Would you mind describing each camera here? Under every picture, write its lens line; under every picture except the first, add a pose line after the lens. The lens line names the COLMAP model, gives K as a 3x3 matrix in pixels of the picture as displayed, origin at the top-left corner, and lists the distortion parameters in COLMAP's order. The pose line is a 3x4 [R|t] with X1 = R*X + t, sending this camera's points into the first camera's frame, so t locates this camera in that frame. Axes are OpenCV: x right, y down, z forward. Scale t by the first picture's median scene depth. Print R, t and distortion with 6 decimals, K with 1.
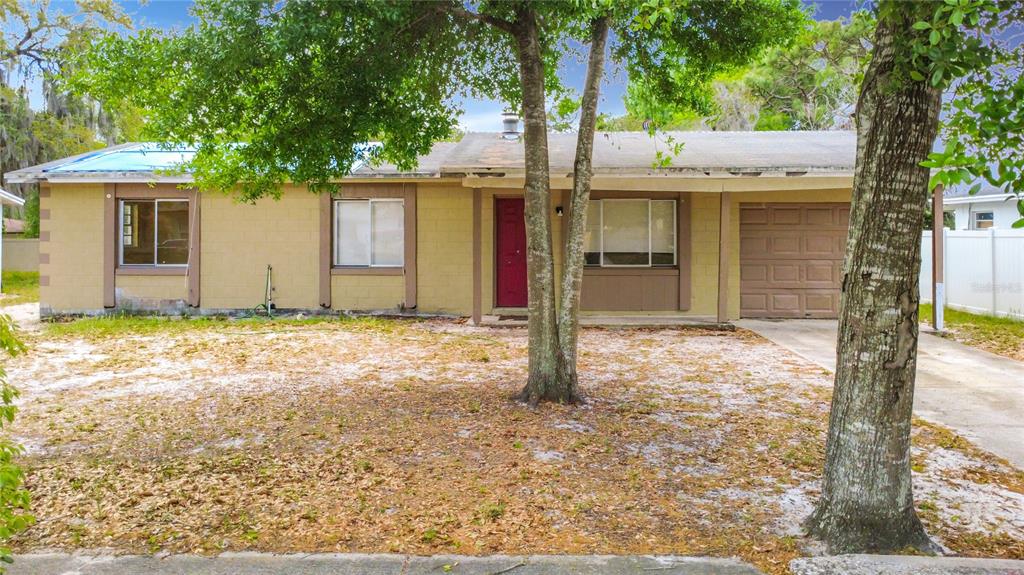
lens RADIAL K [[746.6, 0, 512.9], [0, 746.6, 287.4], [0, 0, 1]] dist [0.006257, -0.001180]
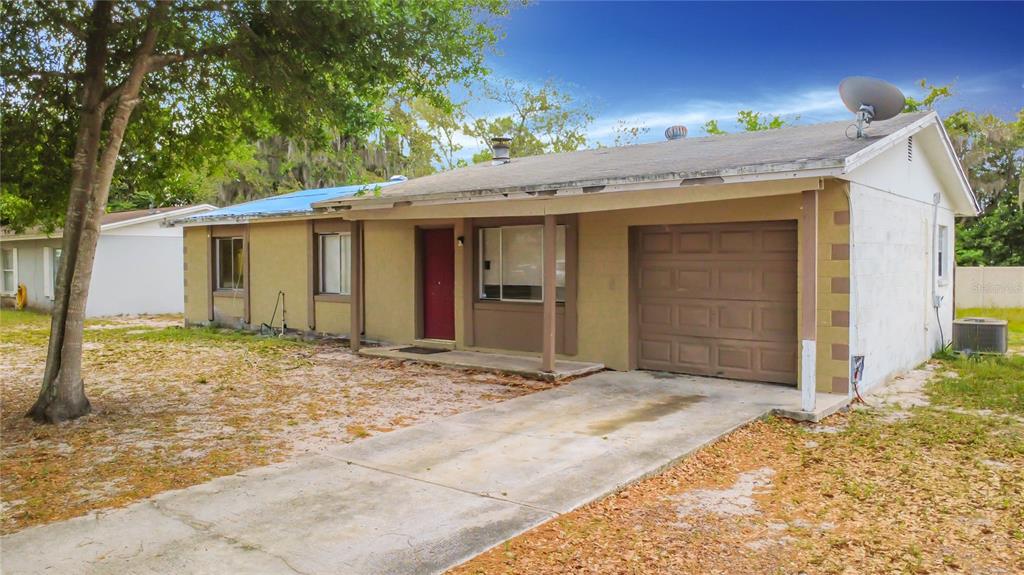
lens RADIAL K [[746.6, 0, 512.8], [0, 746.6, 285.9], [0, 0, 1]] dist [0.006257, -0.001180]
pose [[0.791885, 0.017900, -0.610407, 0.697251], [-0.041943, 0.998804, -0.025122, -0.023489], [0.609228, 0.045496, 0.791689, 0.290498]]
